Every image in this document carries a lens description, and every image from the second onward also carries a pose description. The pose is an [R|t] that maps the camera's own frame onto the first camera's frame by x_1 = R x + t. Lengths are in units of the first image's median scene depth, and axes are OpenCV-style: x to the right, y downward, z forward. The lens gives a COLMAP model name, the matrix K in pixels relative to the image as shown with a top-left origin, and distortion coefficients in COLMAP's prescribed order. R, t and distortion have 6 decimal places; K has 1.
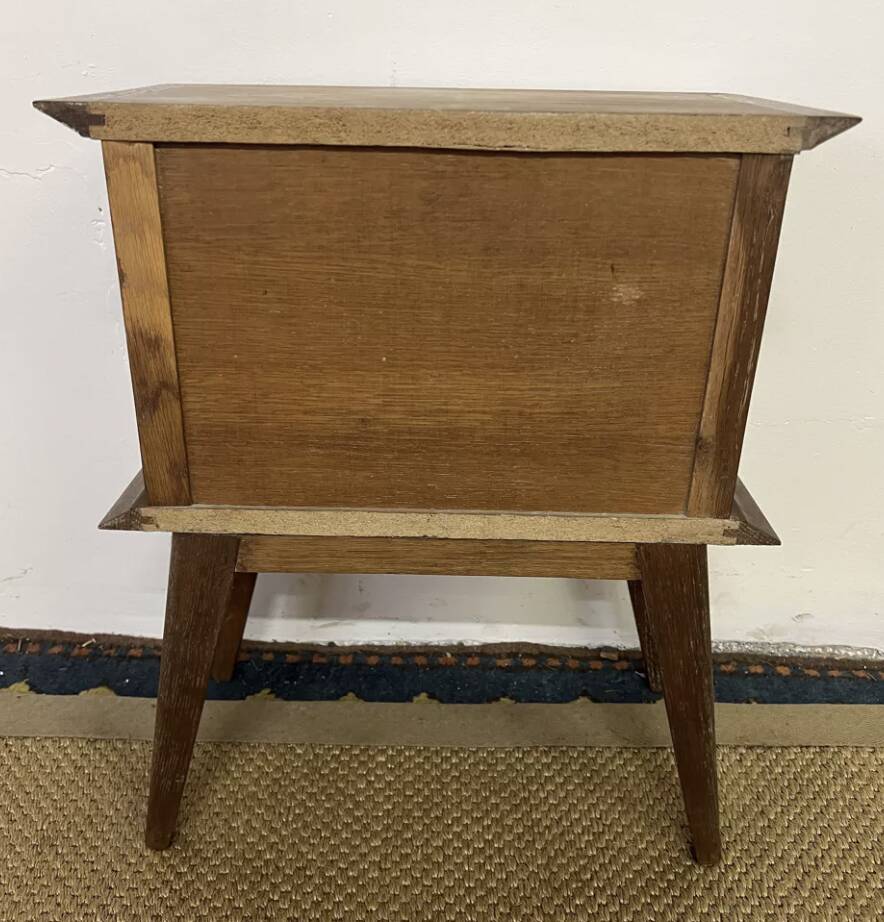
lens RADIAL K [[933.2, 0, 442.3], [0, 933.2, 460.7], [0, 0, 1]] dist [0.043205, 0.000000]
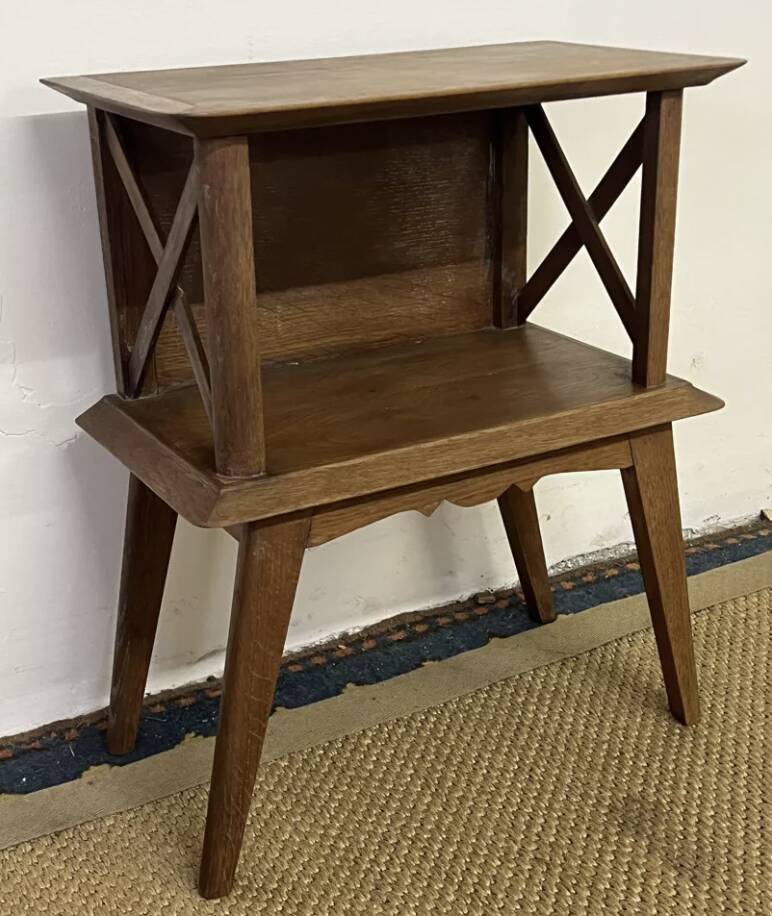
lens RADIAL K [[1392.0, 0, 376.8], [0, 1392.0, 419.1], [0, 0, 1]] dist [0.120302, 0.000000]
pose [[0.859853, -0.207329, 0.466549, -0.639032], [0.249324, 0.967975, -0.029348, 0.048270], [-0.445523, 0.141557, 0.884008, -0.287959]]
